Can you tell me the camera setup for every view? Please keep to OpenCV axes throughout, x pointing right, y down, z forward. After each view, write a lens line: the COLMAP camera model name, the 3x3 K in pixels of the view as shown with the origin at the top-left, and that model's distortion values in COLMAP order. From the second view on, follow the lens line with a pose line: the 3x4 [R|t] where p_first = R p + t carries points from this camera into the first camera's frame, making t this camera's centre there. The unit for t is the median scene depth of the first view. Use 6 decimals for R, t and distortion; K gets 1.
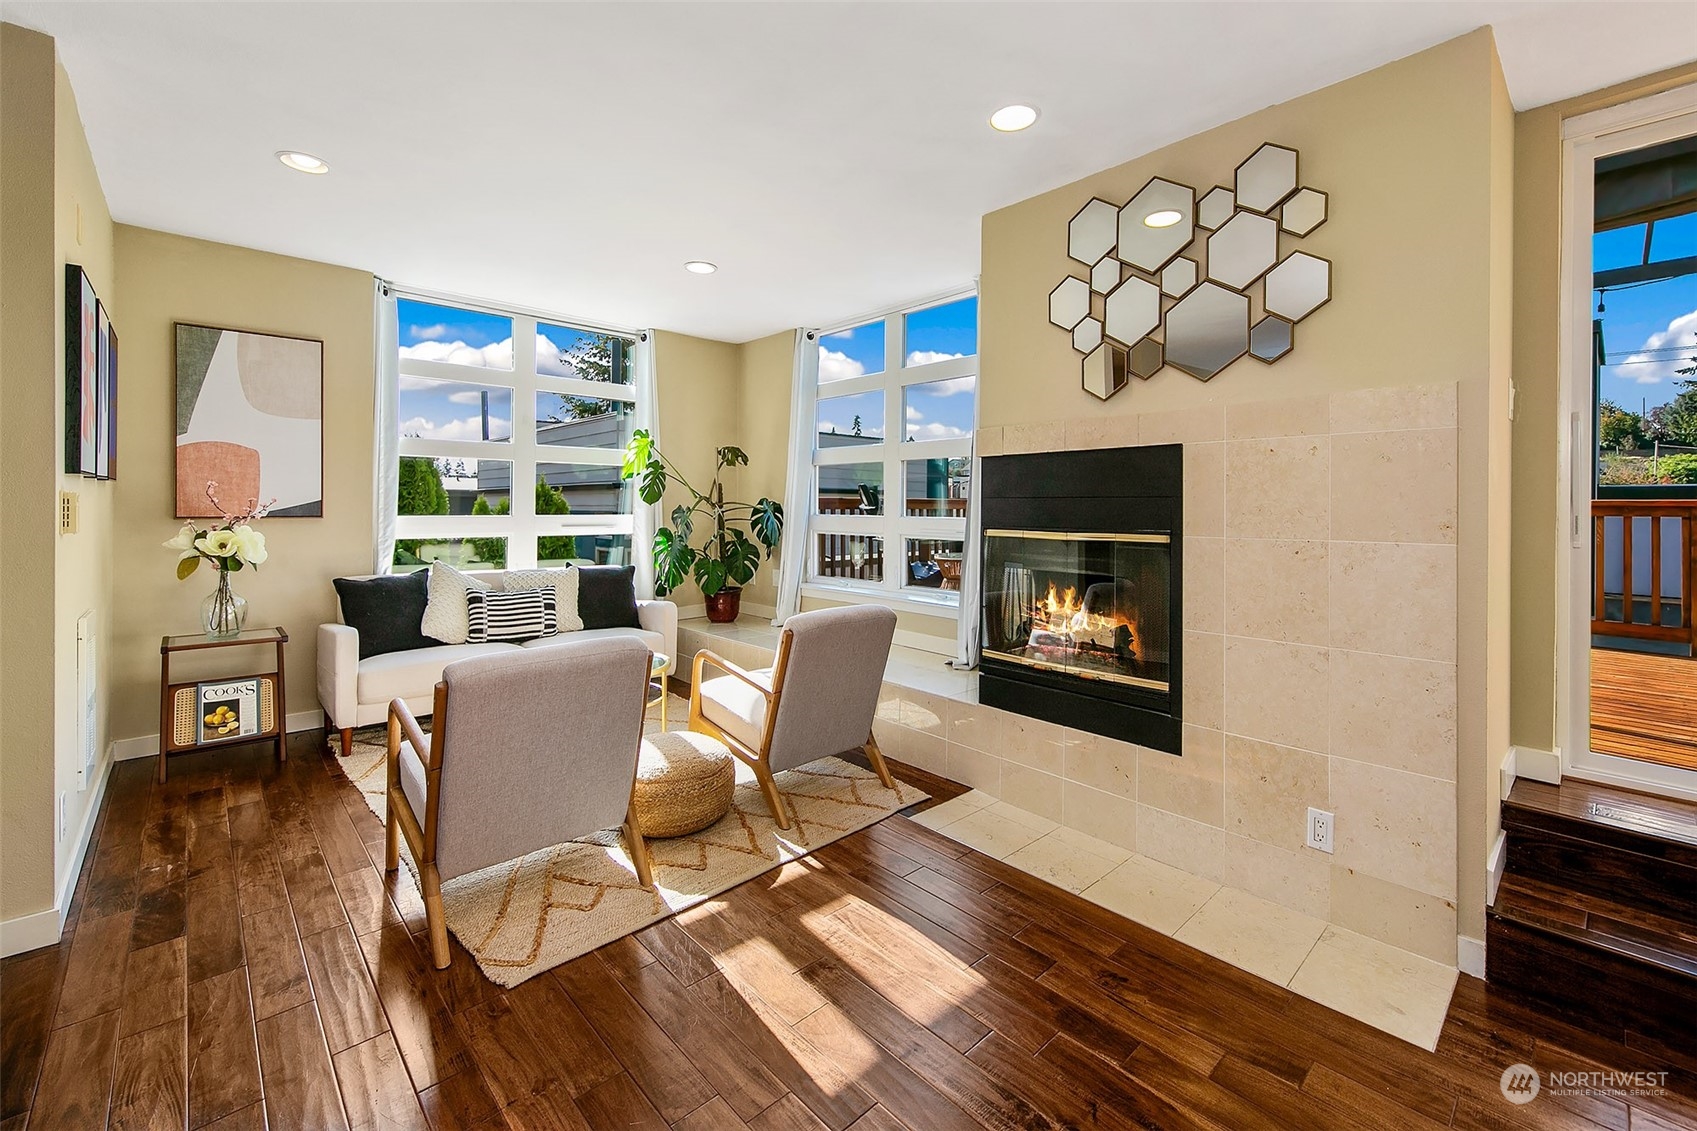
lens RADIAL K [[667.7, 0, 840.1], [0, 667.7, 503.1], [0, 0, 1]] dist [0.000372, 0.000045]
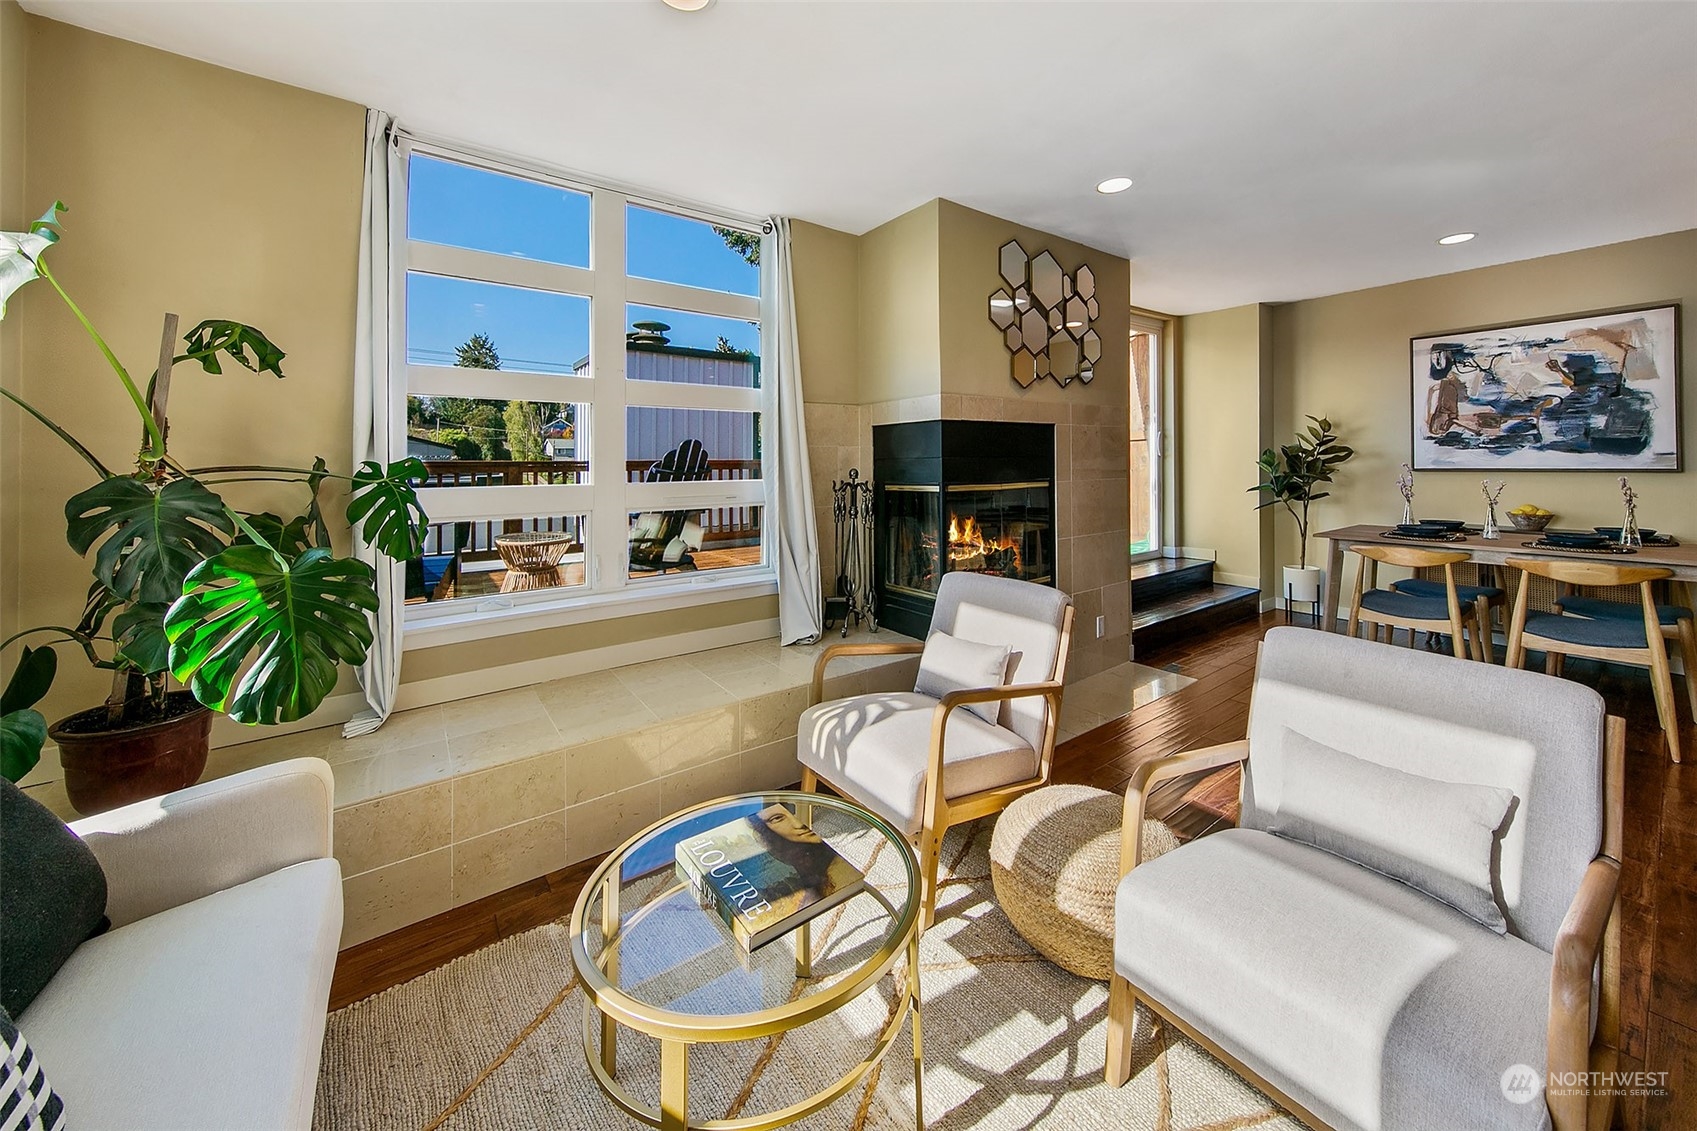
lens RADIAL K [[624.7, 0, 848.0], [0, 624.7, 460.5], [0, 0, 1]] dist [0.001003, -0.000162]
pose [[0.113280, -0.002797, 0.993559, -0.686275], [0.007825, 0.999968, 0.001923, -0.003746], [-0.993532, 0.007557, 0.113298, 0.869558]]
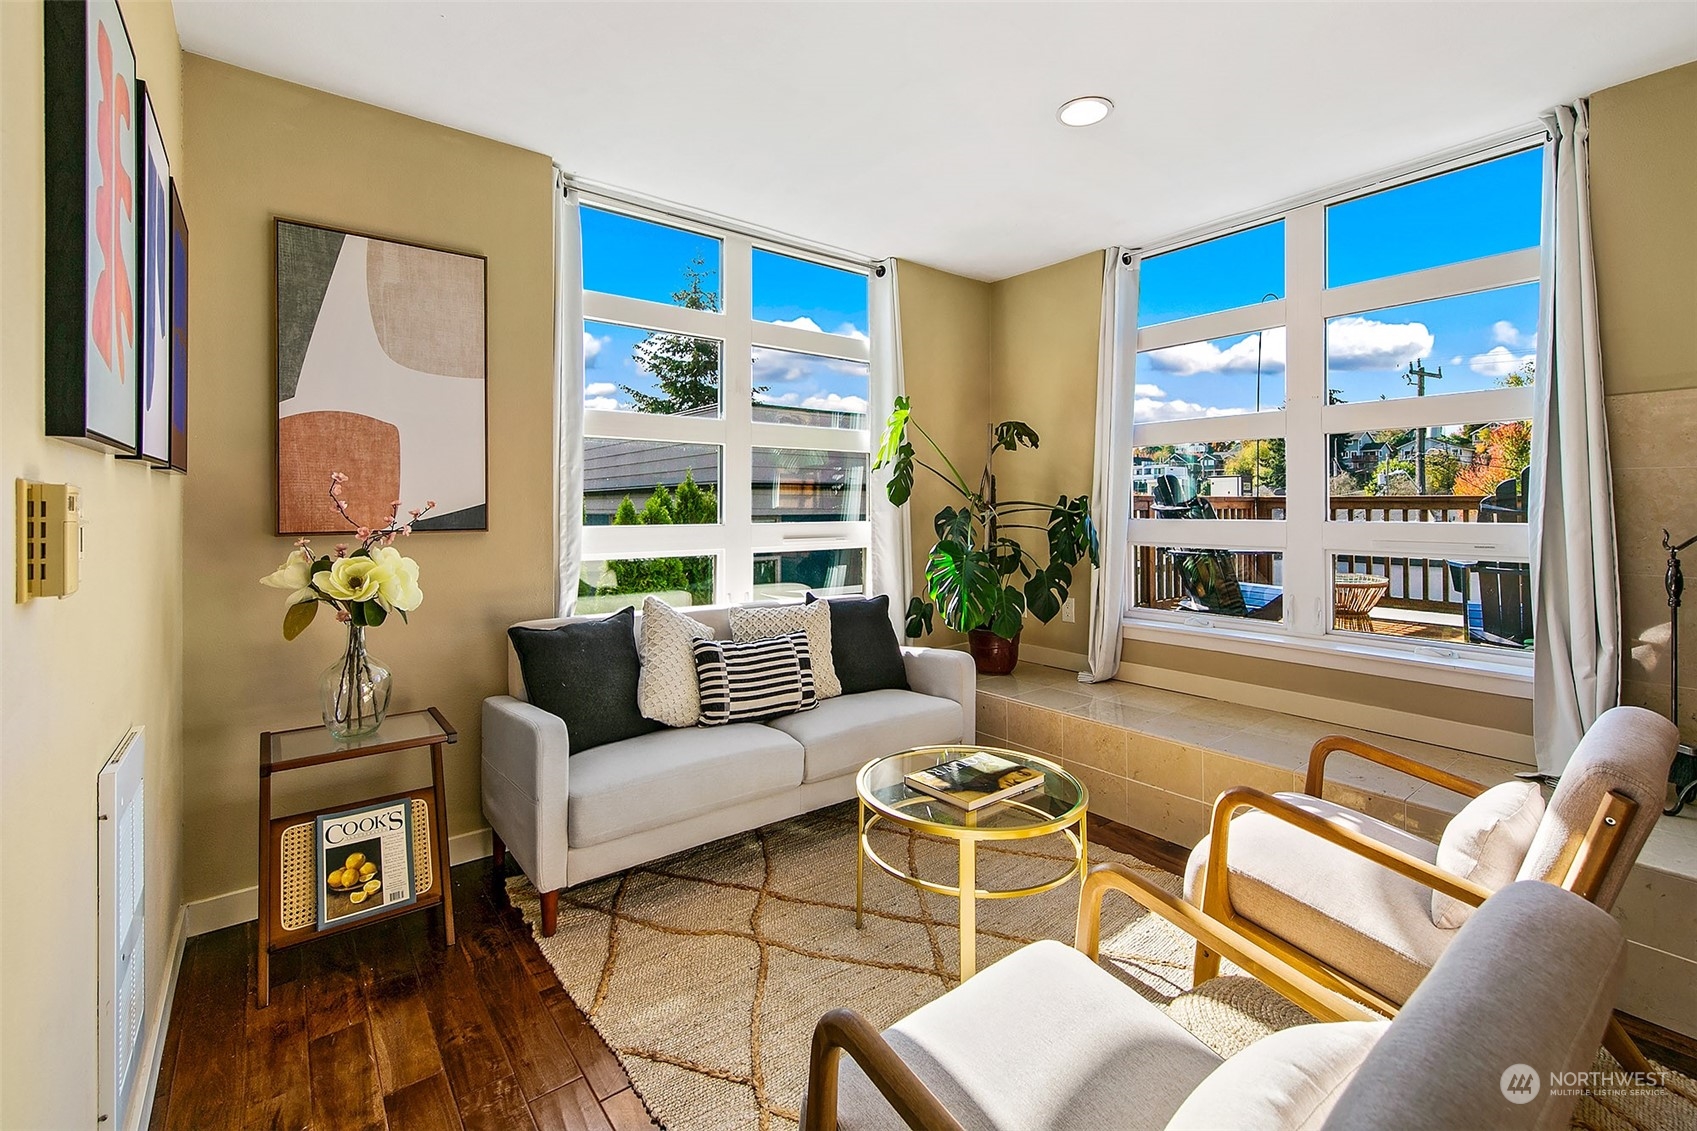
lens RADIAL K [[701.0, 0, 851.4], [0, 701.0, 499.5], [0, 0, 1]] dist [0.000991, 0.000000]
pose [[0.996958, -0.010791, -0.077191, -0.394658], [0.010236, 0.999919, -0.007583, 0.000119], [0.077267, 0.006770, 0.996987, 0.374204]]
